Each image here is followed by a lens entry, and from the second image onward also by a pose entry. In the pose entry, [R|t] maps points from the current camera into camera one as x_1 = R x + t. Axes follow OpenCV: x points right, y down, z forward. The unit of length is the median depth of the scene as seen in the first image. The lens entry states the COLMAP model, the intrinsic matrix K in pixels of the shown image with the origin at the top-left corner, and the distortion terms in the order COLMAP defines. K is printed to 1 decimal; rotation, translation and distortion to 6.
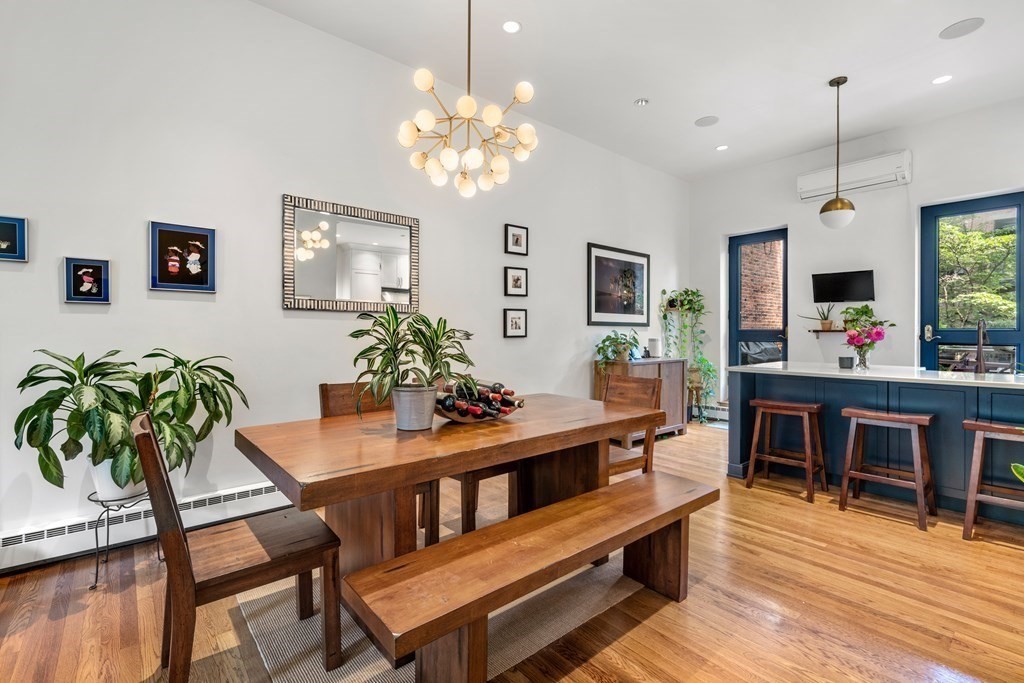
lens RADIAL K [[467.7, 0, 506.6], [0, 467.7, 337.3], [0, 0, 1]] dist [-0.015550, 0.001821]
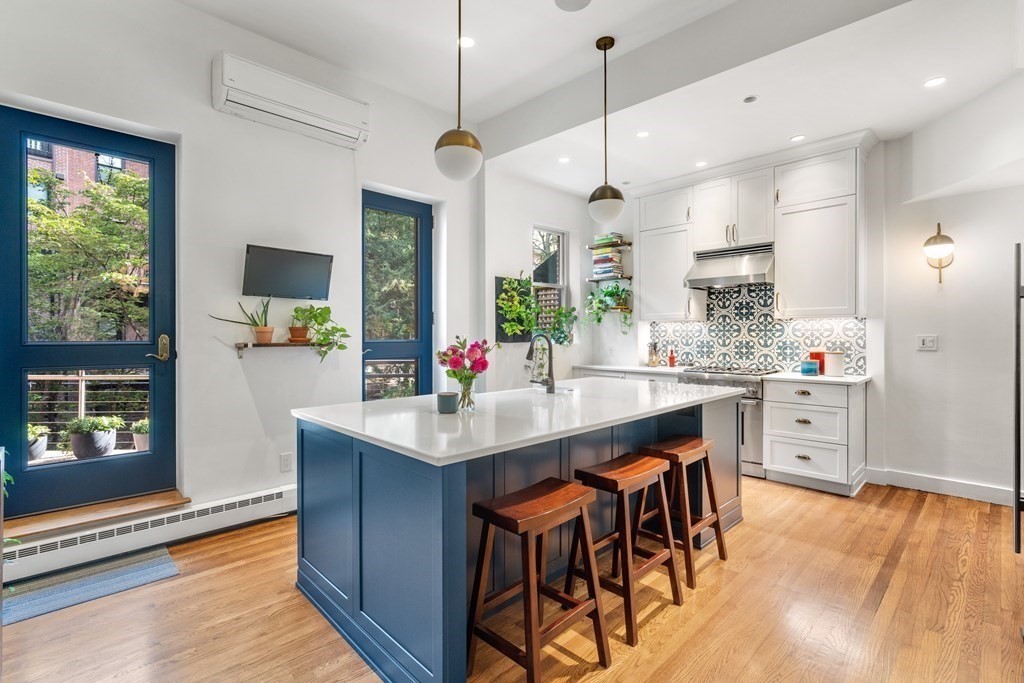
lens RADIAL K [[467.7, 0, 510.5], [0, 467.7, 330.5], [0, 0, 1]] dist [-0.015550, 0.001821]
pose [[-0.059135, -0.005220, 0.998236, 0.086139], [0.011914, 0.999911, 0.005935, -0.032140], [-0.998179, 0.012244, -0.059067, 0.718337]]
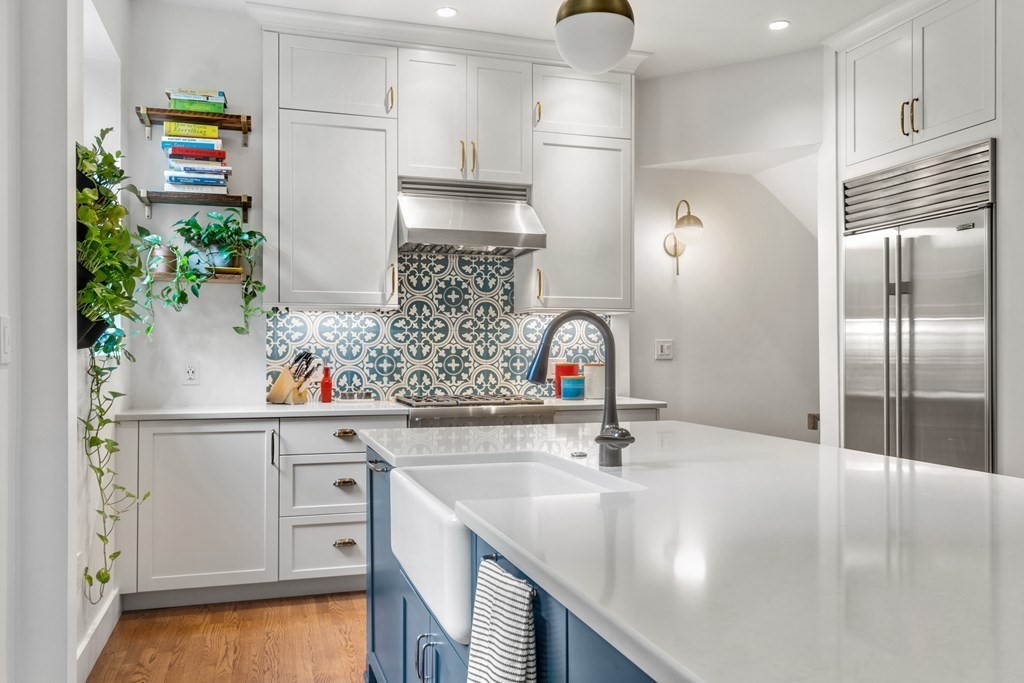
lens RADIAL K [[807.8, 0, 505.7], [0, 807.8, 347.0], [0, 0, 1]] dist [-0.005380, 0.001111]
pose [[-0.919837, -0.003509, 0.392285, 0.962900], [-0.004623, 0.999988, -0.001895, 0.025232], [-0.392274, -0.003557, -0.919842, 1.272301]]
